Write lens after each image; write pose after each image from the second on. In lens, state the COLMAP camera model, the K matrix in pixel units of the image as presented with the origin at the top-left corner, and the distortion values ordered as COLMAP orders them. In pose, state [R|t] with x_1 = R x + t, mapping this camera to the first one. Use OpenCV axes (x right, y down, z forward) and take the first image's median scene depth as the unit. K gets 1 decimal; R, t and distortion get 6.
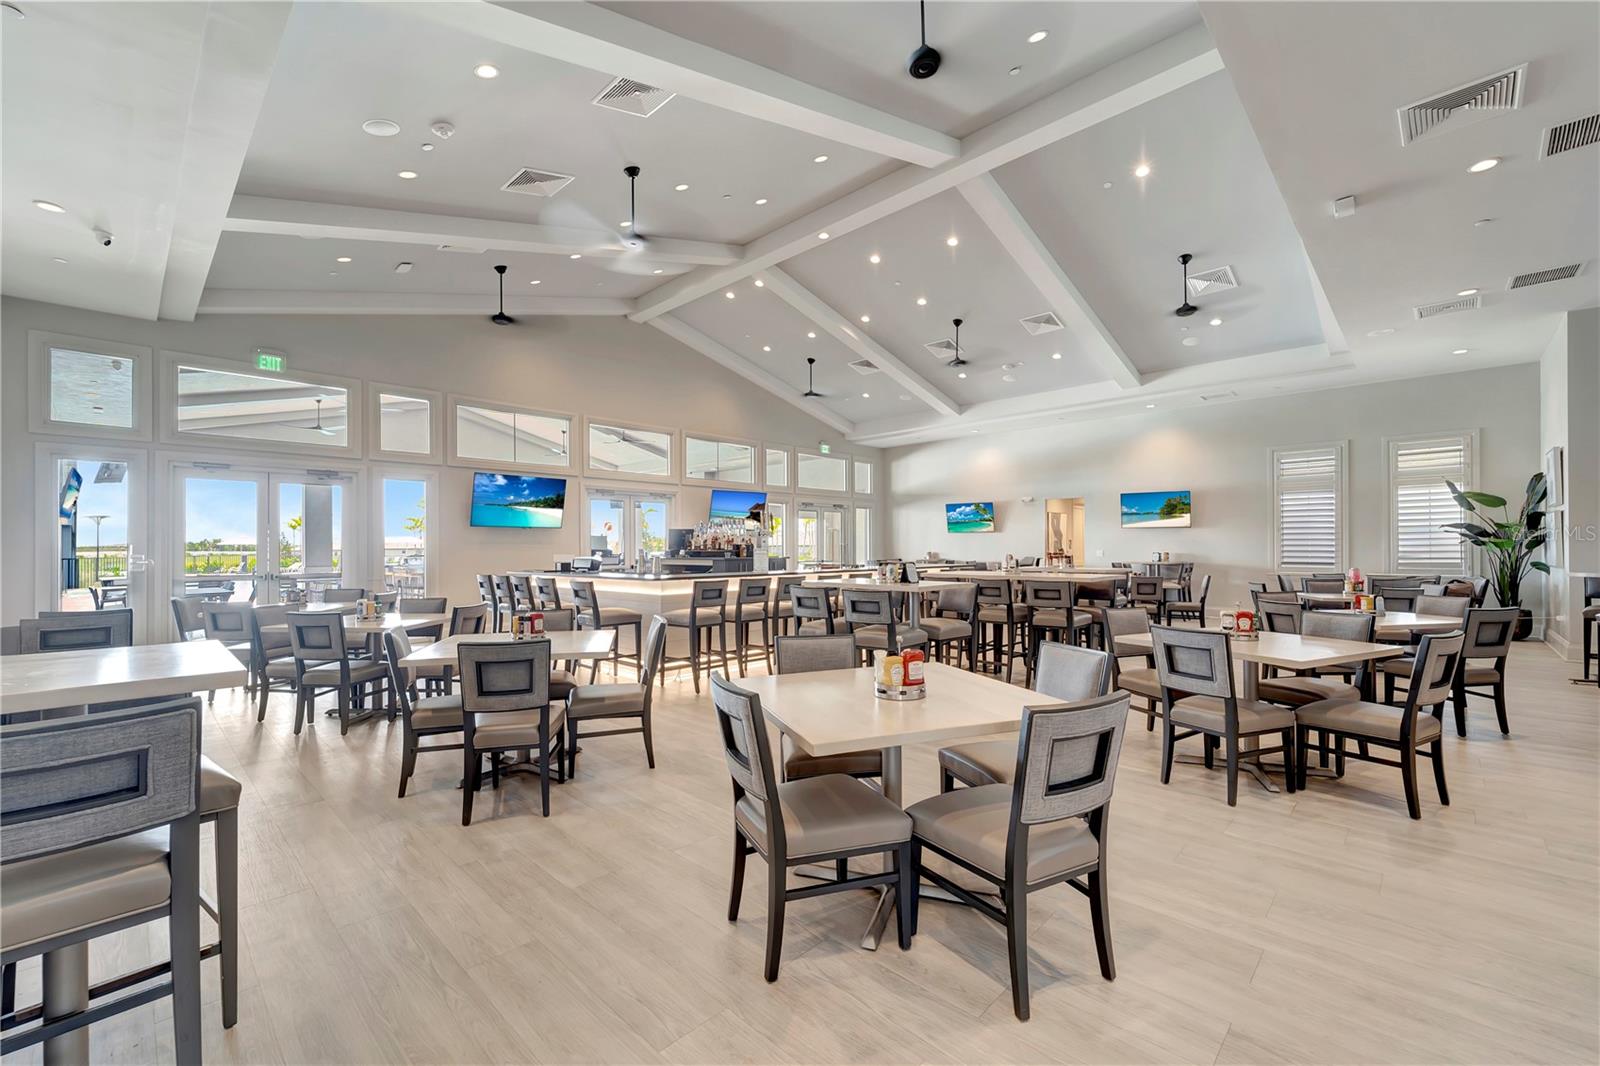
lens RADIAL K [[657.5, 0, 796.6], [0, 657.5, 560.1], [0, 0, 1]] dist [0.000142, -0.000012]
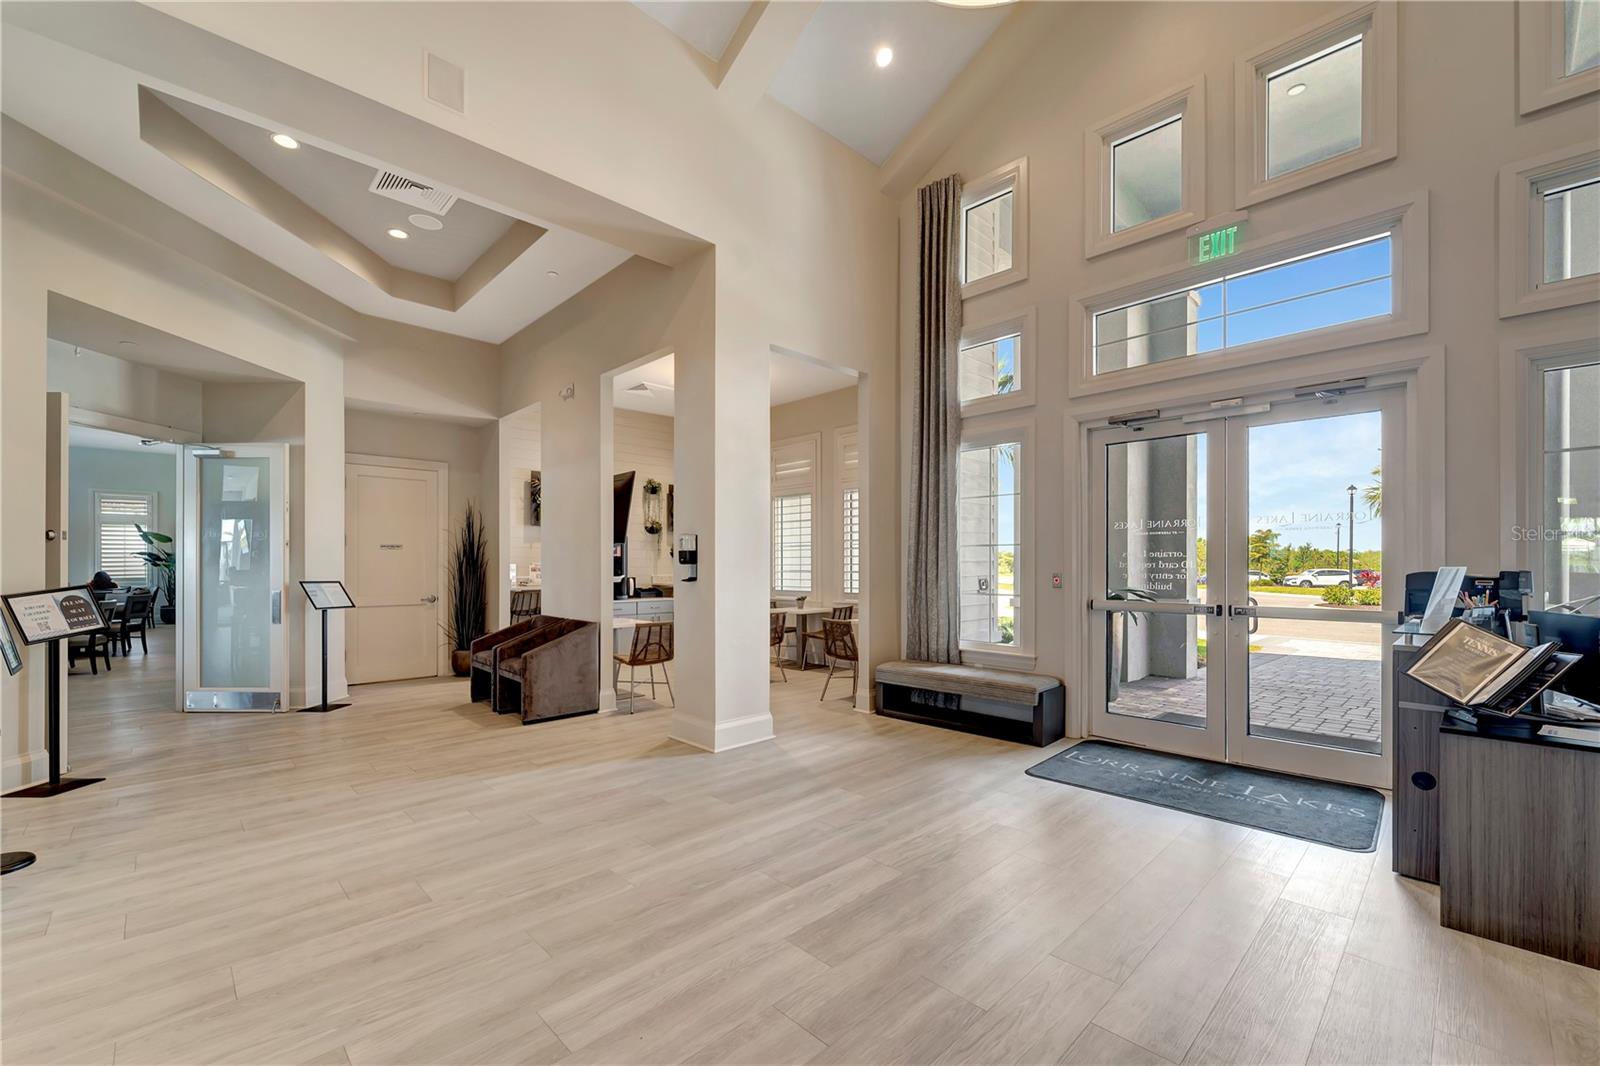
lens RADIAL K [[657.5, 0, 796.6], [0, 657.5, 560.1], [0, 0, 1]] dist [0.000142, -0.000012]
pose [[0.029999, 0.008613, 0.999513, -0.499686], [0.022588, 0.999702, -0.009293, 0.012542], [-0.999295, 0.022856, 0.029795, -0.589292]]
